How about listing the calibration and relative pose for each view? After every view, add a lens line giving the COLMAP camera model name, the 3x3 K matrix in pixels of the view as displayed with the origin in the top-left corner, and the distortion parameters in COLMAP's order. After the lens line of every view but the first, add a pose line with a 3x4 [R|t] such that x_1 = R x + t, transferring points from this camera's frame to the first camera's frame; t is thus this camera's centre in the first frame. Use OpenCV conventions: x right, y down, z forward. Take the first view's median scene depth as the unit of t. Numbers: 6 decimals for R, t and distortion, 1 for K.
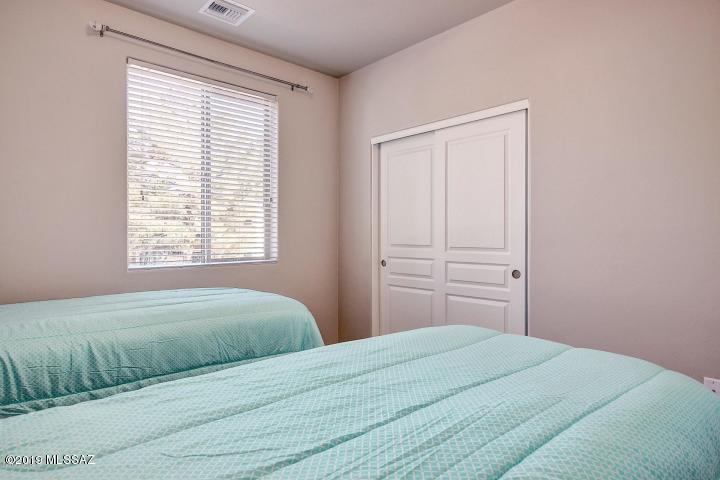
lens RADIAL K [[412.5, 0, 360.0], [0, 412.5, 240.0], [0, 0, 1]] dist [0.004298, 0.001241]
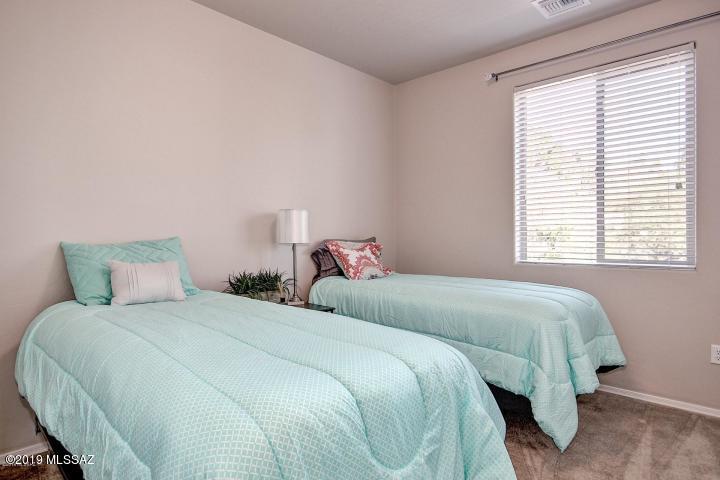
lens RADIAL K [[382.8, 0, 360.0], [0, 382.8, 240.0], [0, 0, 1]] dist [0.000951, 0.000131]
pose [[0.103931, 0.002842, -0.994580, 0.509613], [-0.012060, 0.999926, 0.001597, 0.009576], [0.994511, 0.011829, 0.103958, 0.431951]]
